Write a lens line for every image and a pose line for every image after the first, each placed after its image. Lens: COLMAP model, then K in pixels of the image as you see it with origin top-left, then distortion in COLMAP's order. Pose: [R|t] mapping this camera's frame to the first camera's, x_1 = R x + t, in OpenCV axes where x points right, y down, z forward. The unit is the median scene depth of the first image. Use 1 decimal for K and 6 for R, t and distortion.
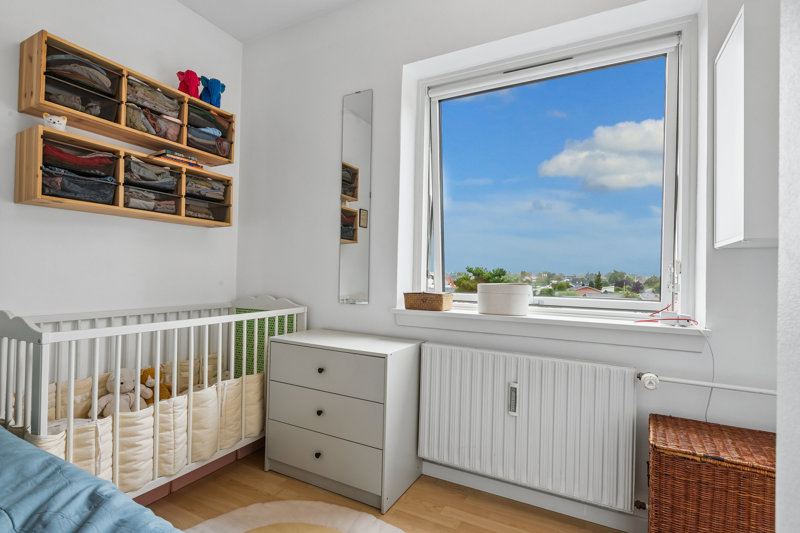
lens RADIAL K [[390.7, 0, 401.5], [0, 390.7, 268.5], [0, 0, 1]] dist [-0.001294, -0.000815]
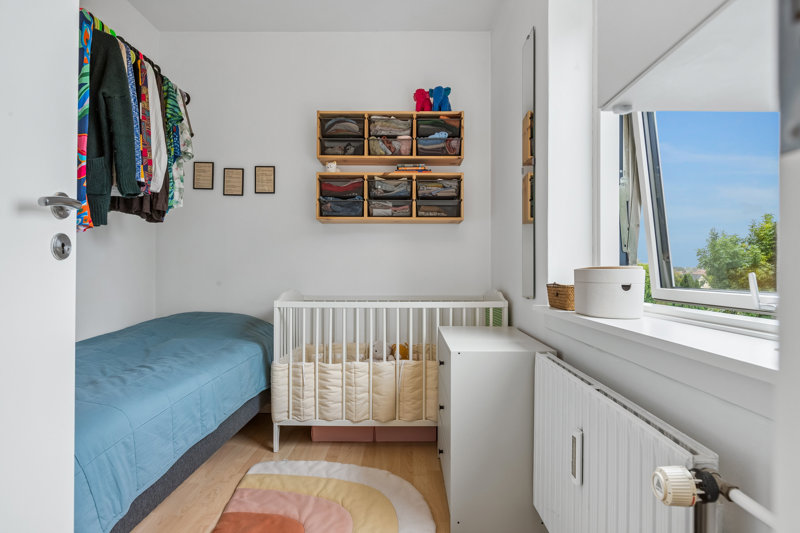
lens RADIAL K [[449.2, 0, 404.7], [0, 449.2, 268.0], [0, 0, 1]] dist [-0.004298, 0.001006]
pose [[0.453816, -0.024835, -0.890749, 0.661331], [0.020418, 0.999639, -0.017468, 0.043700], [0.890862, -0.010260, 0.454159, 0.393013]]
